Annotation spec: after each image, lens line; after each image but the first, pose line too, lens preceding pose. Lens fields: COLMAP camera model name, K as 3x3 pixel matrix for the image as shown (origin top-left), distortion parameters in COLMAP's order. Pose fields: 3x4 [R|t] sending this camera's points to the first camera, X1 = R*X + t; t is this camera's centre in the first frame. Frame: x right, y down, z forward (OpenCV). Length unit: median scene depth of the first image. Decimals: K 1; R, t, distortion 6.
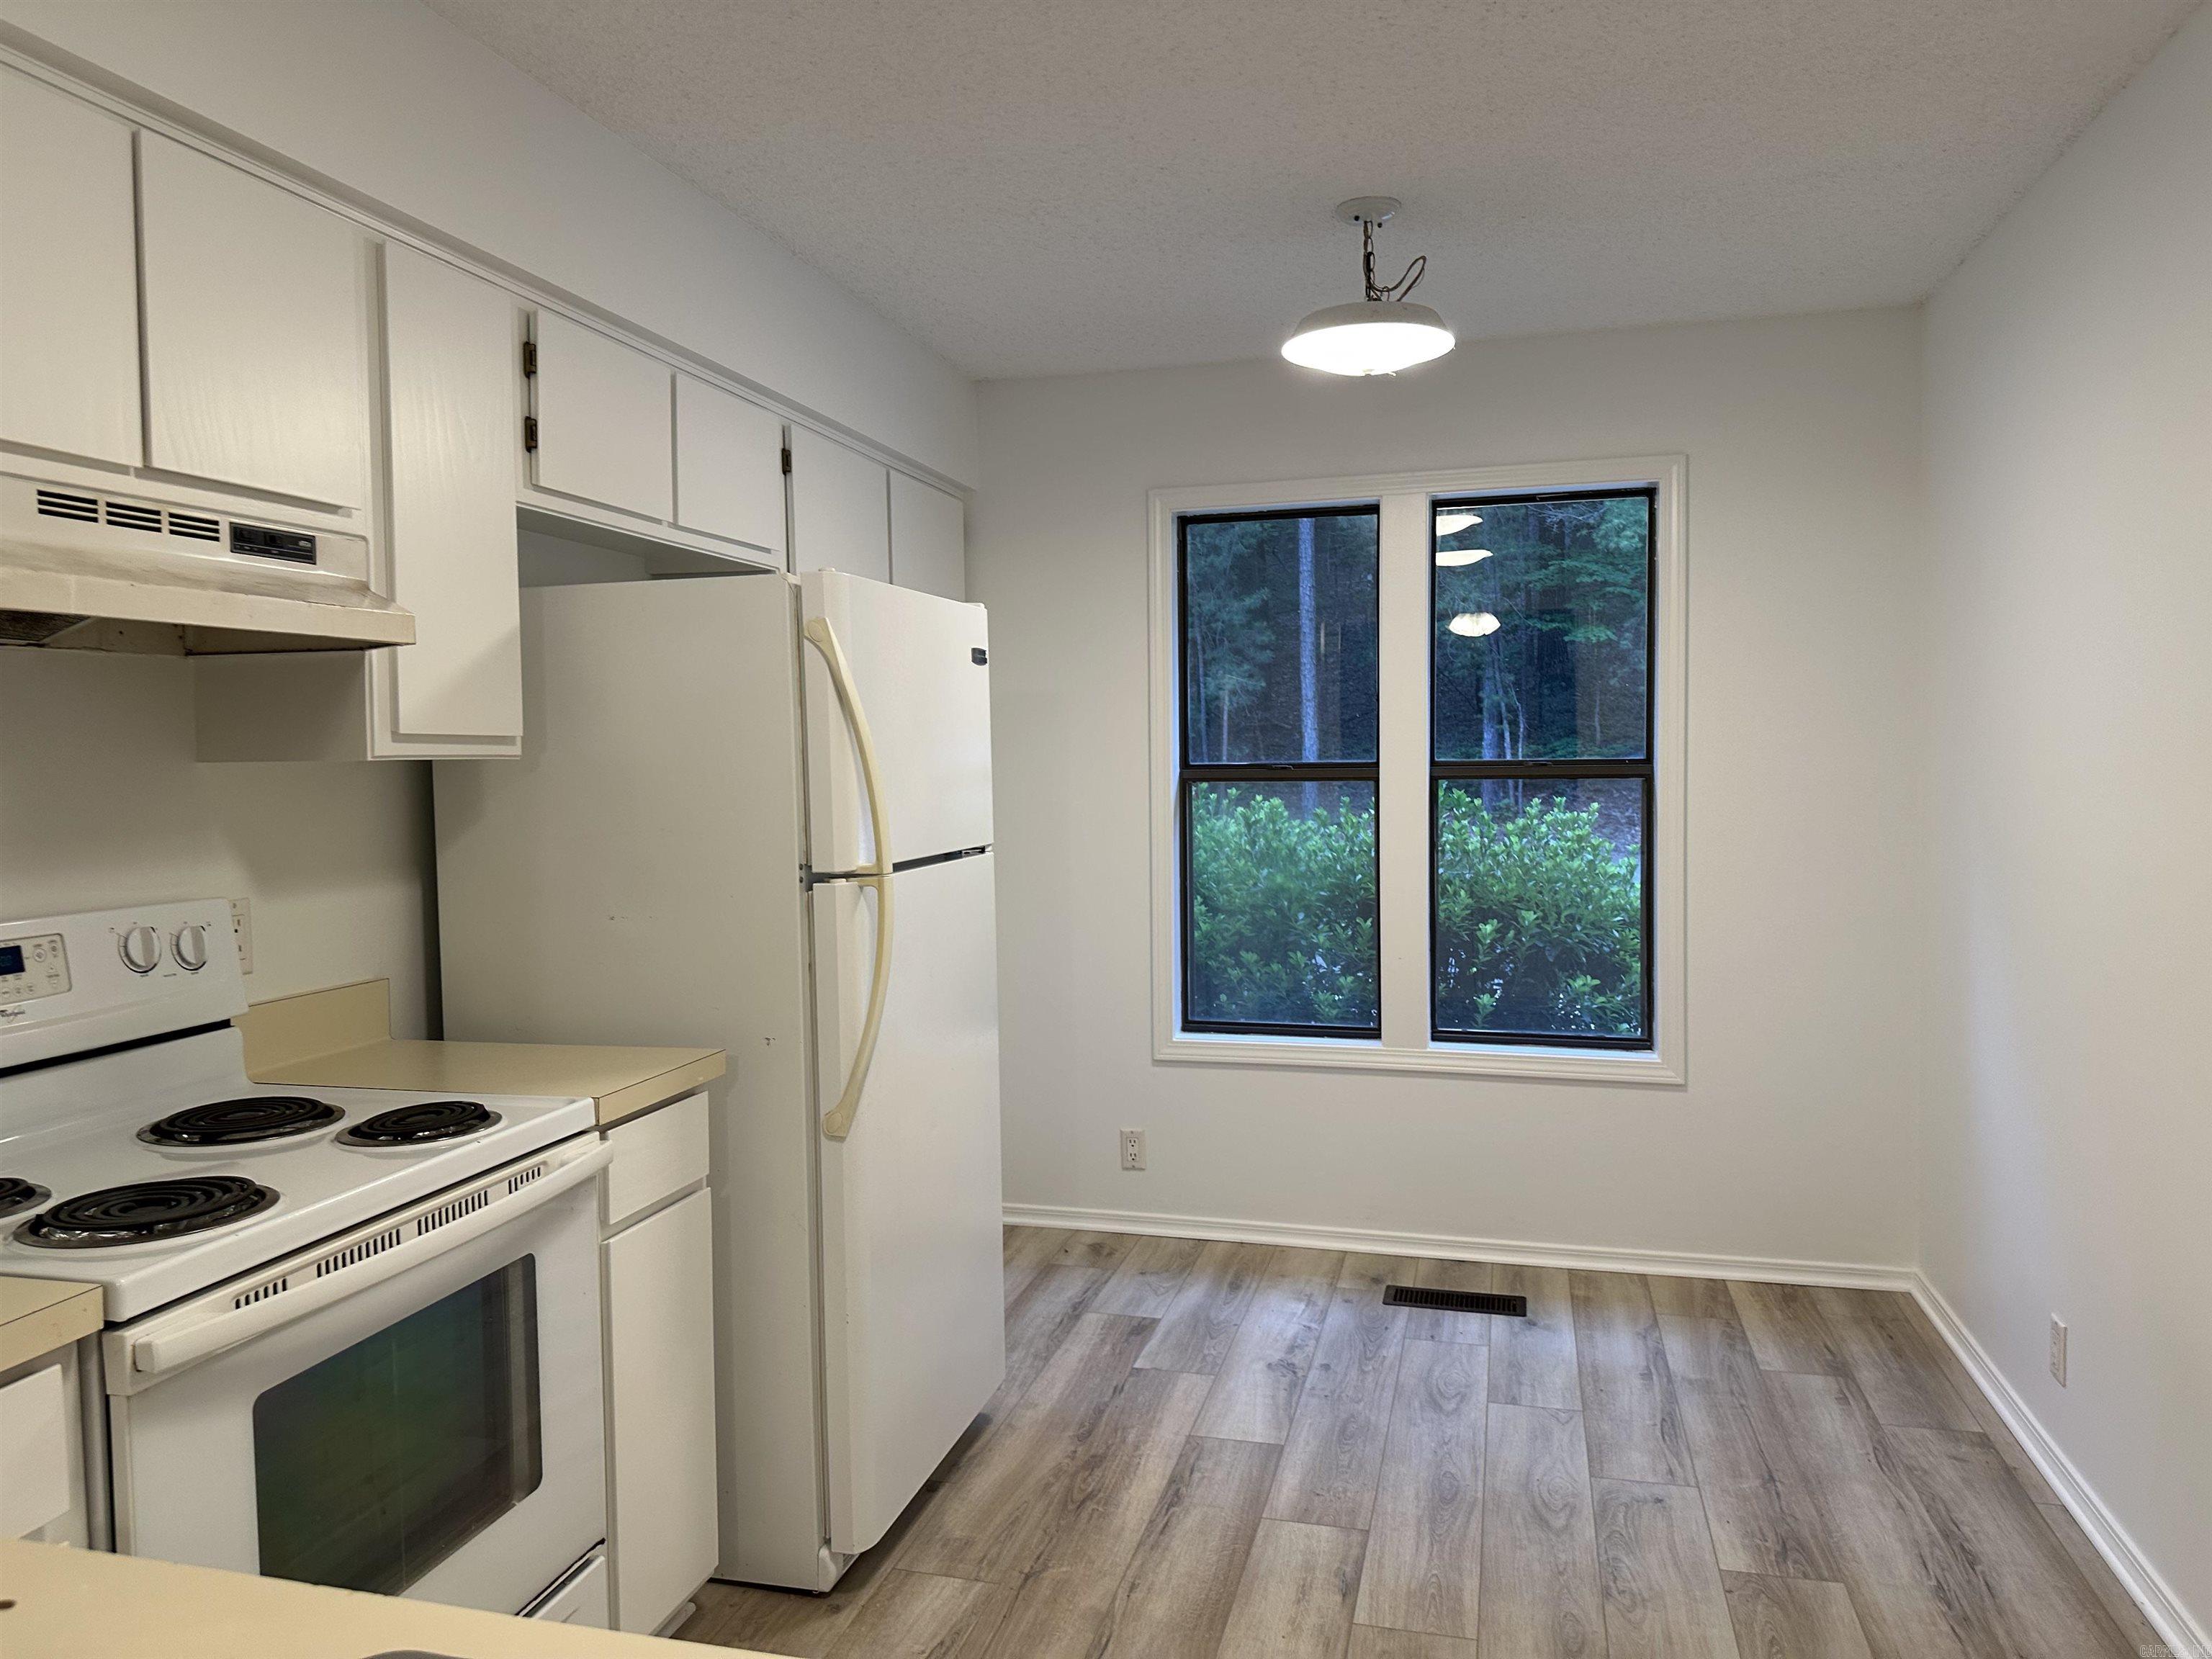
lens RADIAL K [[1565.2, 0, 1106.5], [0, 1565.2, 818.0], [0, 0, 1]] dist [0.009320, -0.000699]
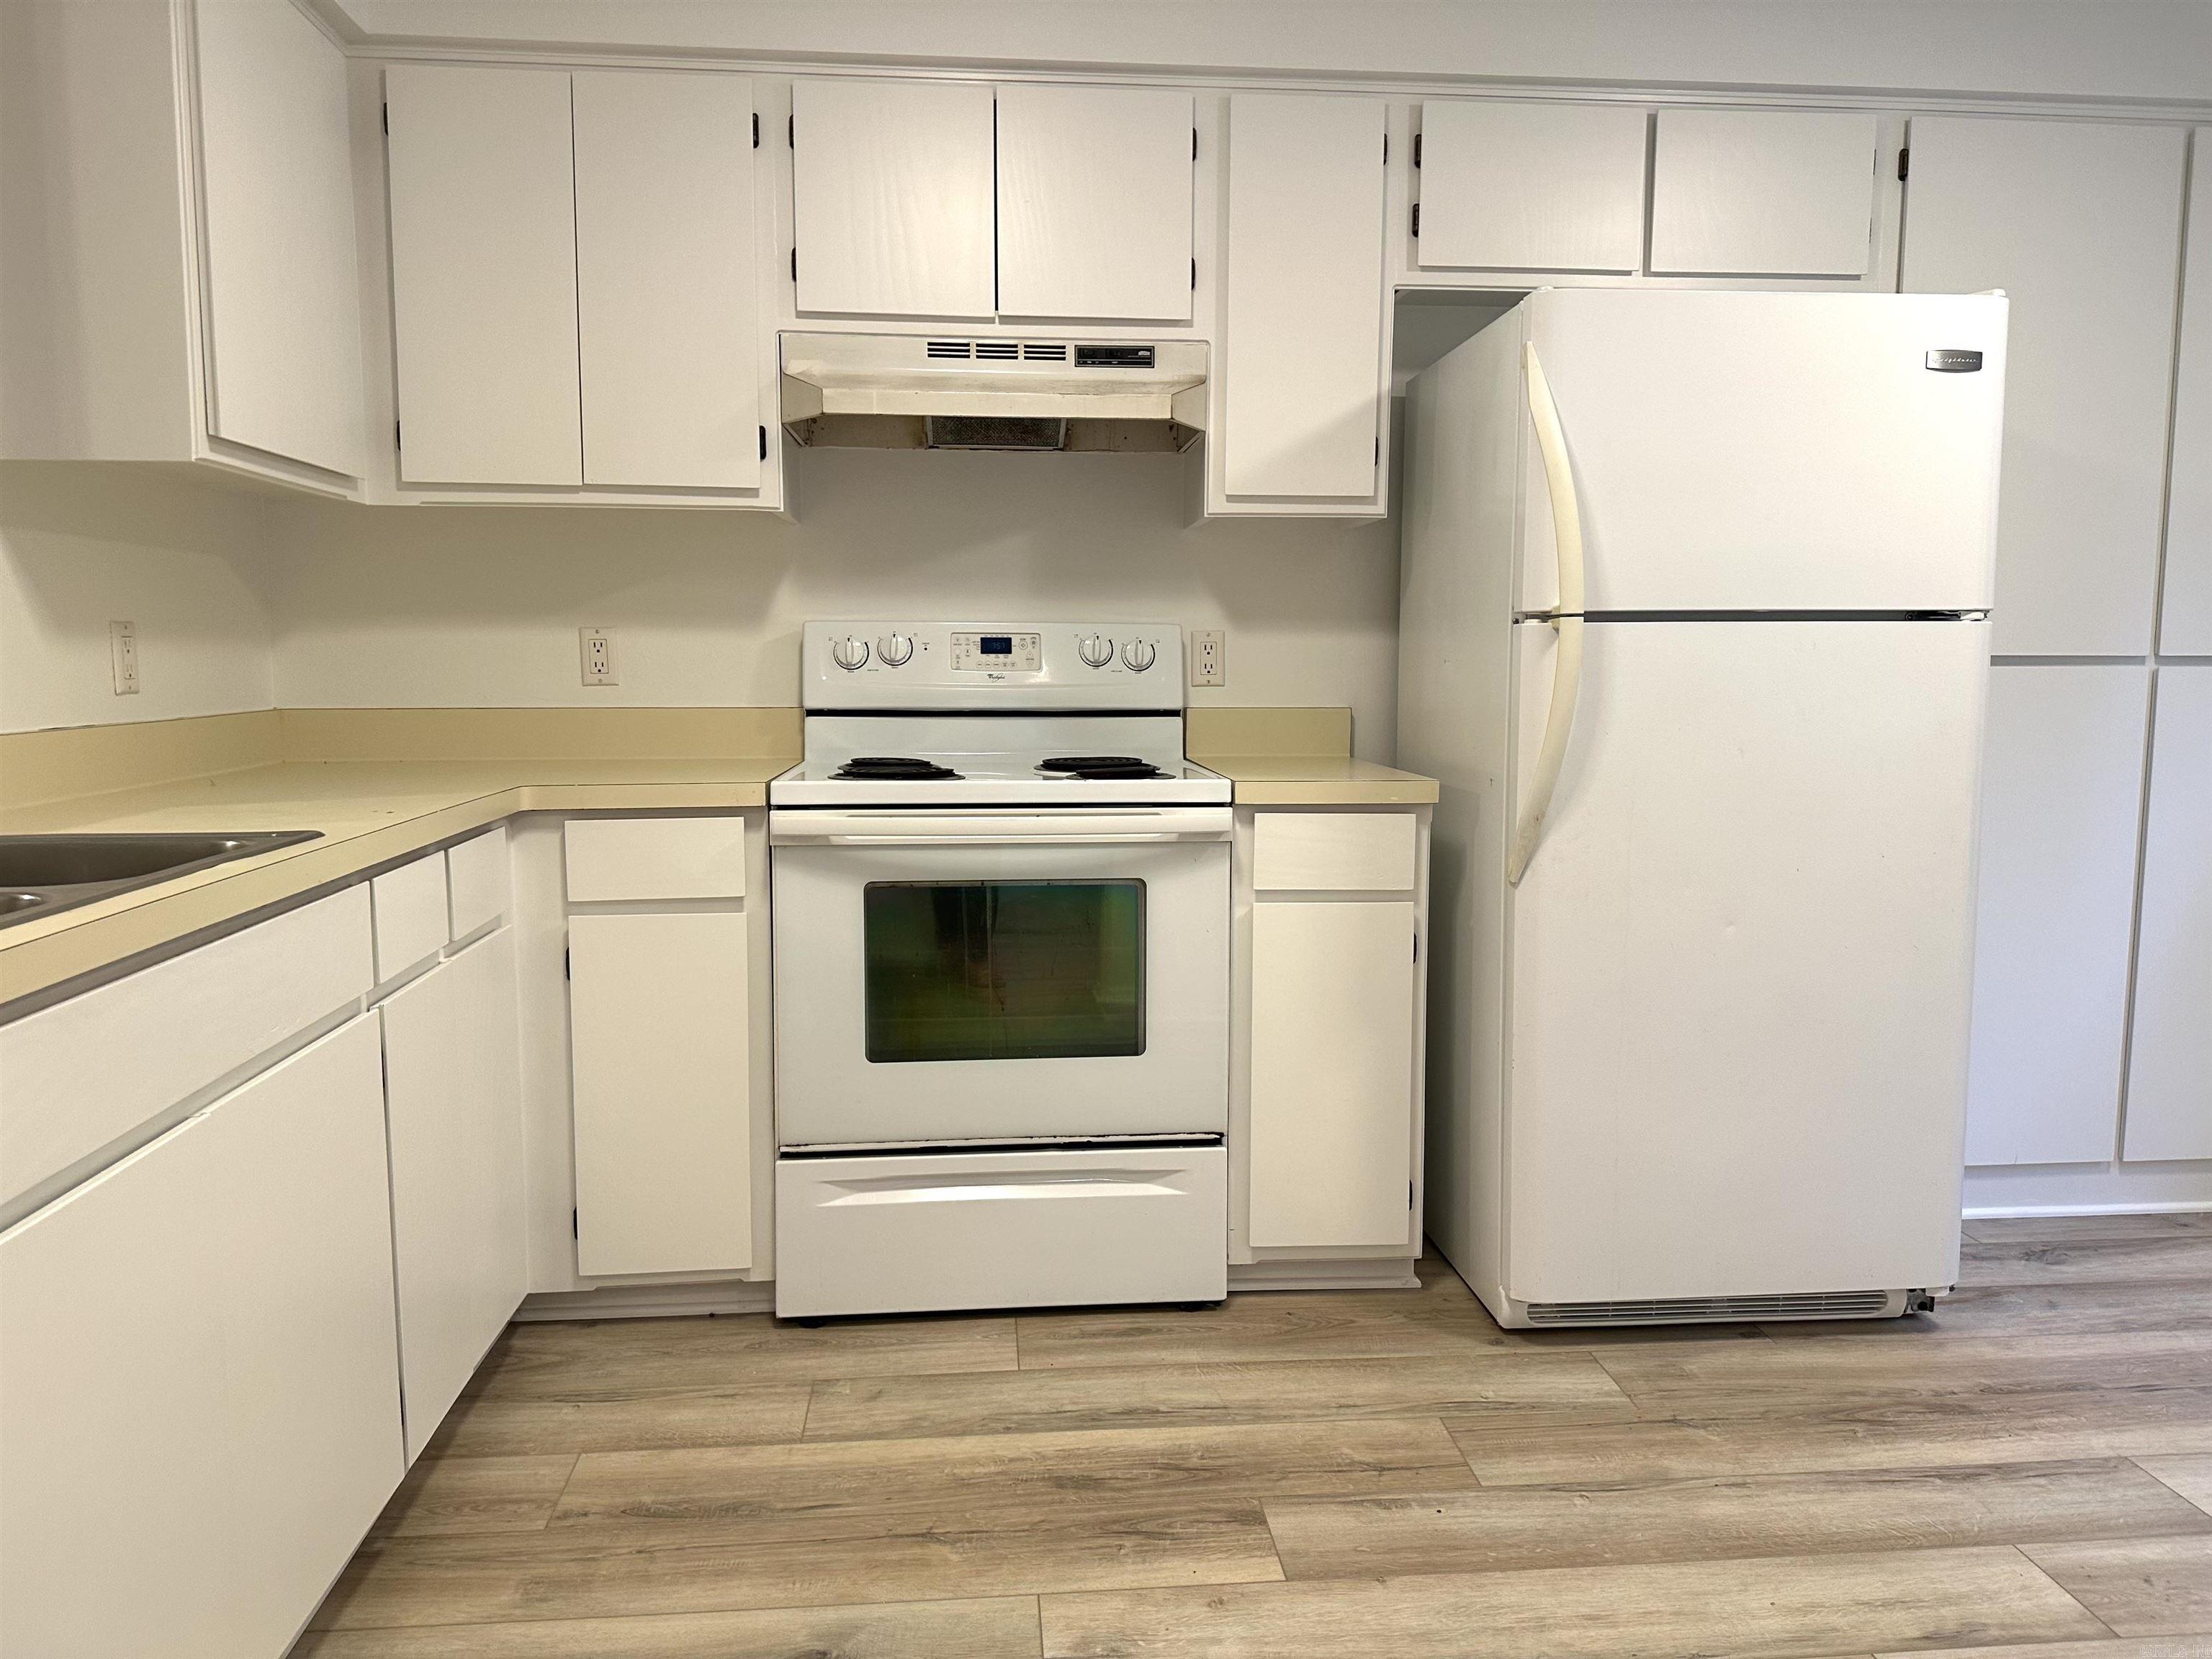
lens RADIAL K [[1535.6, 0, 1100.3], [0, 1535.6, 828.2], [0, 0, 1]] dist [0.077276, -0.088533]
pose [[0.342483, 0.118421, -0.932031, 0.475185], [-0.047020, 0.992942, 0.108882, 0.055871], [0.938347, 0.006534, 0.345634, 0.303340]]
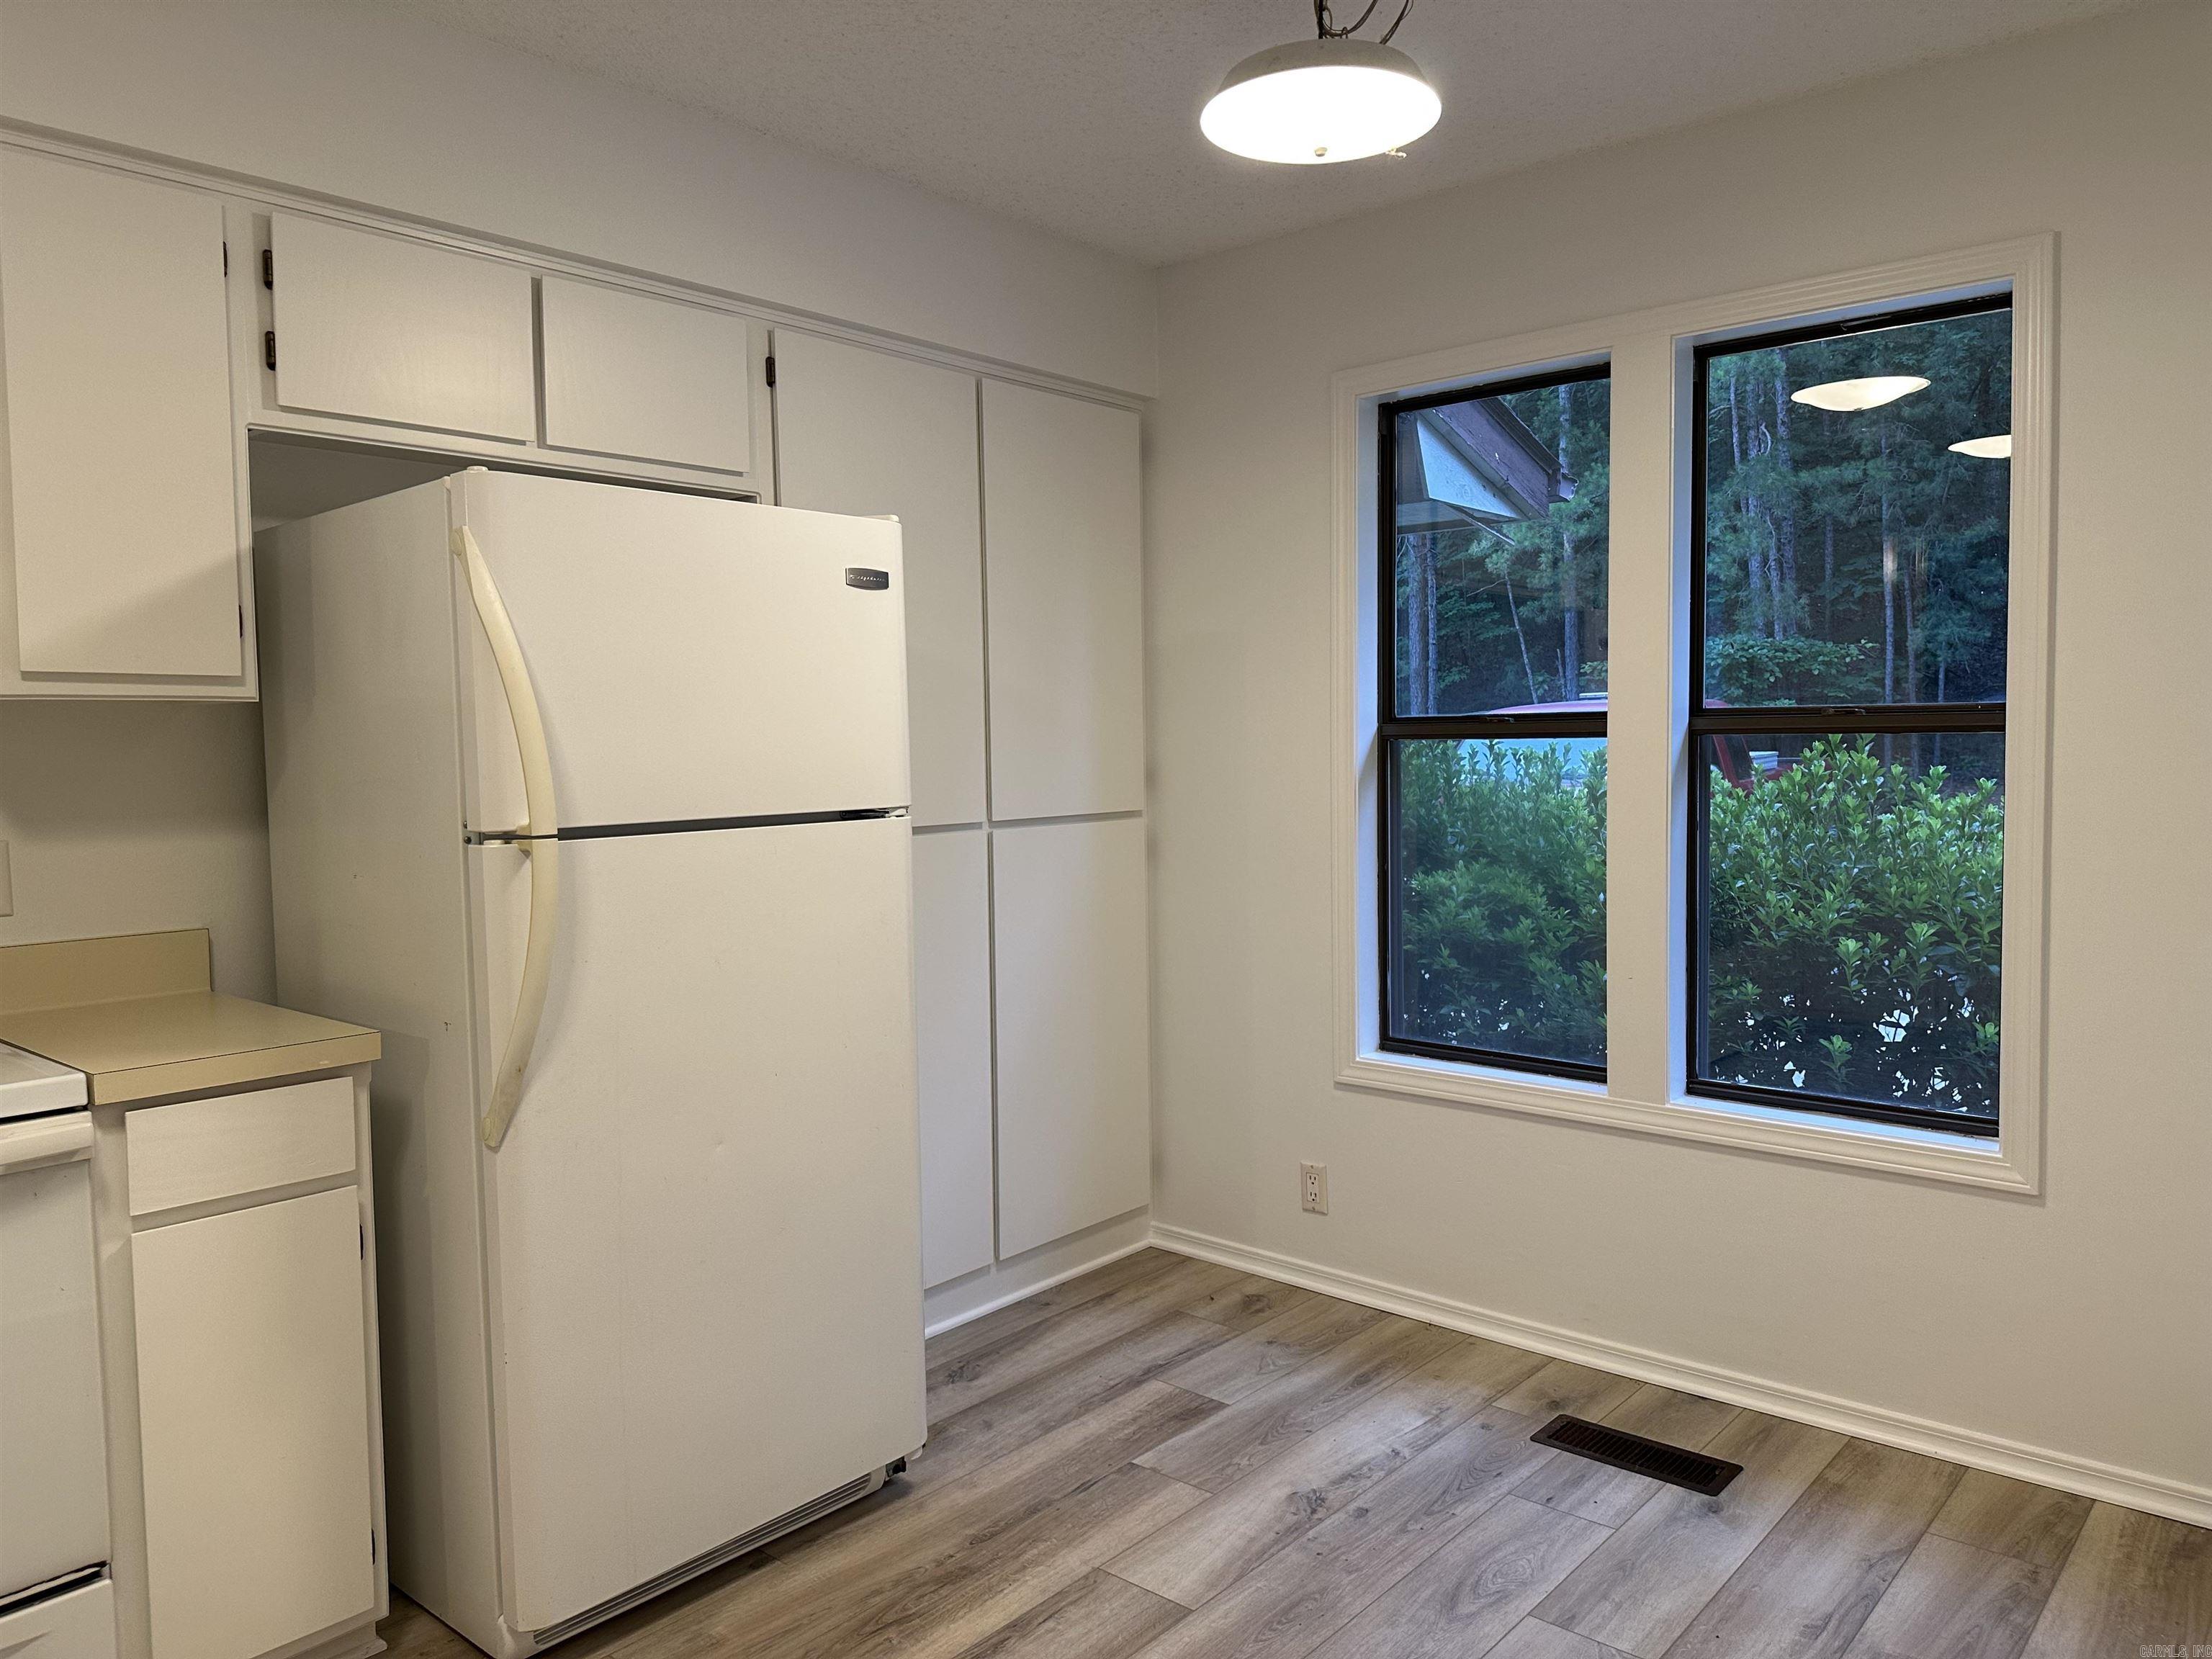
lens RADIAL K [[1578.3, 0, 1109.2], [0, 1578.3, 824.7], [0, 0, 1]] dist [0.009225, -0.007456]
pose [[0.899958, 0.023825, -0.435325, 0.363907], [-0.014986, 0.999606, 0.023727, 0.004318], [0.435719, -0.014830, 0.899961, 0.277085]]
